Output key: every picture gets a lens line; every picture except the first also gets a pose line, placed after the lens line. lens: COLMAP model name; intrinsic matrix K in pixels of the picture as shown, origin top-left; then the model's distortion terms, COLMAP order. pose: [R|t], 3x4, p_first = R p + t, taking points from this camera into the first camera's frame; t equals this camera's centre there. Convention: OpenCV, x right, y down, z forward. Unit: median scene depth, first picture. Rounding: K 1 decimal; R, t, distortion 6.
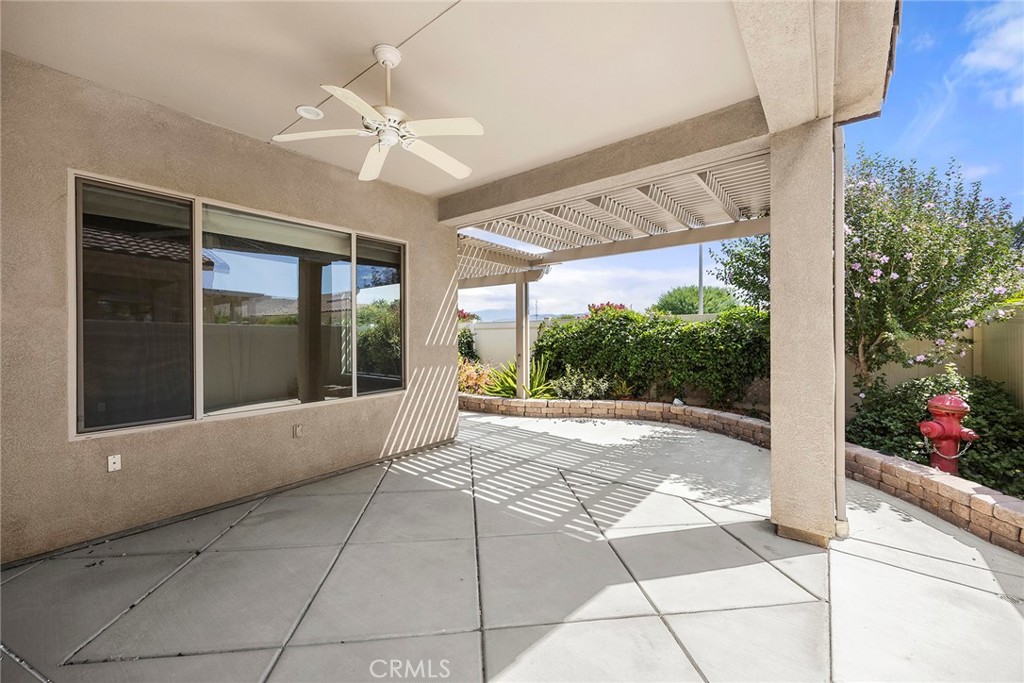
lens RADIAL K [[391.1, 0, 515.9], [0, 391.1, 337.0], [0, 0, 1]] dist [-0.011219, 0.000433]
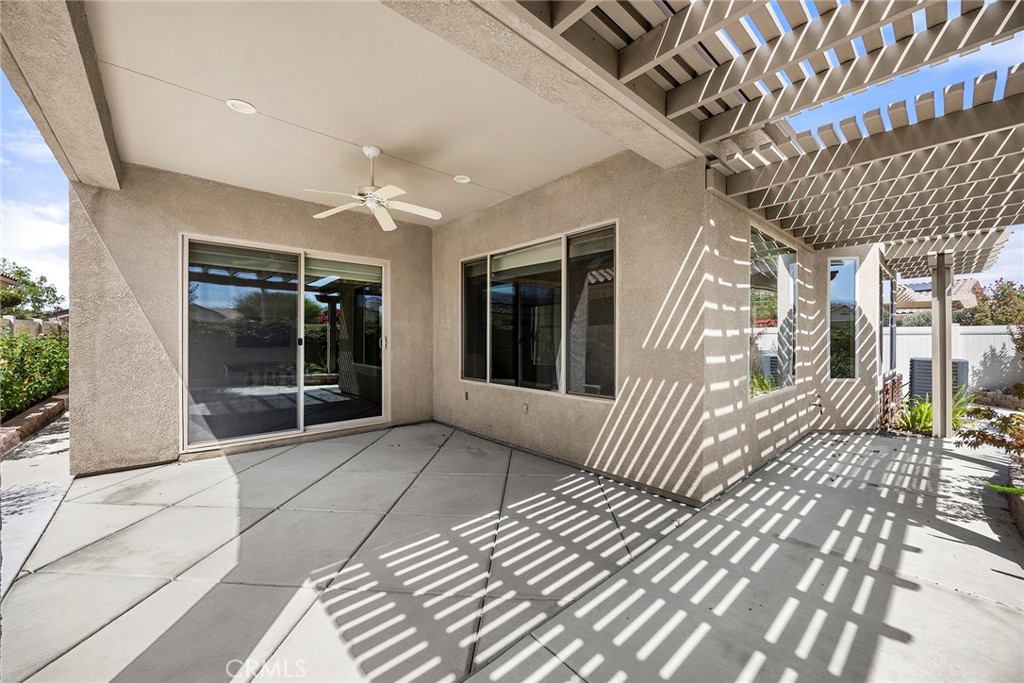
lens RADIAL K [[391.1, 0, 515.3], [0, 391.1, 338.0], [0, 0, 1]] dist [-0.011219, 0.000433]
pose [[-0.169742, 0.007761, -0.985458, 0.637344], [-0.007060, 0.999934, 0.009091, -0.002651], [0.985463, 0.008501, -0.169676, 1.058967]]
